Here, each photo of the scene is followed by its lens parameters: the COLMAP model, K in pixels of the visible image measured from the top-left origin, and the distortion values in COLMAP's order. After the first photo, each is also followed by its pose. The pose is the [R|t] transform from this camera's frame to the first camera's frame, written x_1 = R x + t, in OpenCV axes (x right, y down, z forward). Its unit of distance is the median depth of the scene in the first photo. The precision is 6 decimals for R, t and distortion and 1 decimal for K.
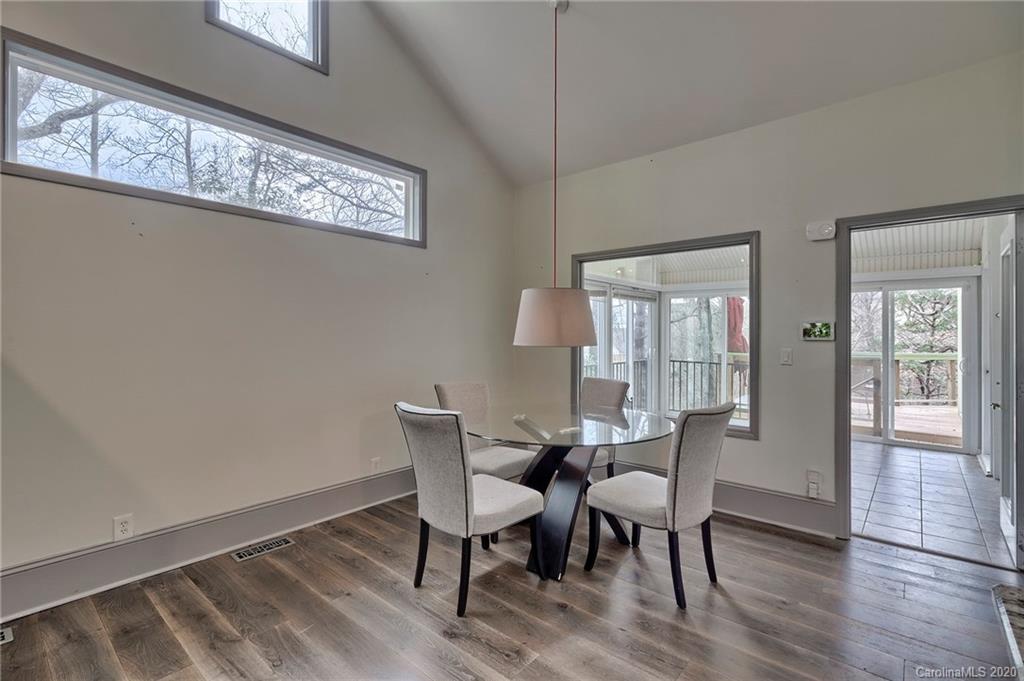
lens RADIAL K [[472.6, 0, 489.1], [0, 472.6, 332.7], [0, 0, 1]] dist [-0.002587, -0.000814]
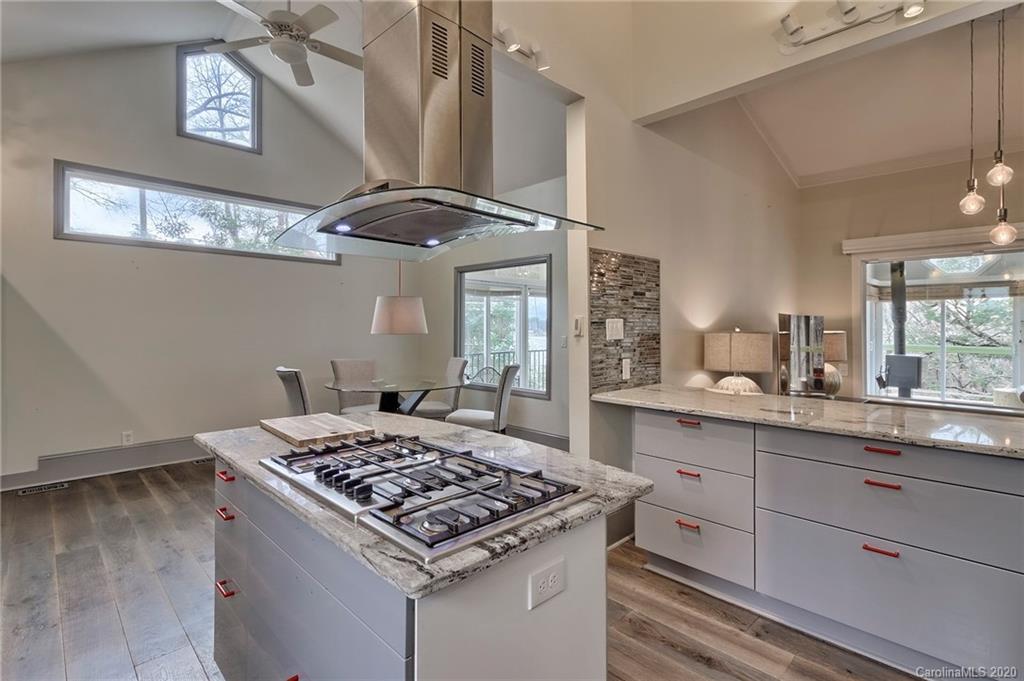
lens RADIAL K [[472.5, 0, 475.4], [0, 472.5, 324.3], [0, 0, 1]] dist [-0.001357, 0.000003]
pose [[0.996251, -0.001635, -0.086492, 0.475864], [0.001503, 0.999998, -0.001586, -0.000578], [0.086495, 0.001450, 0.996251, -0.453933]]
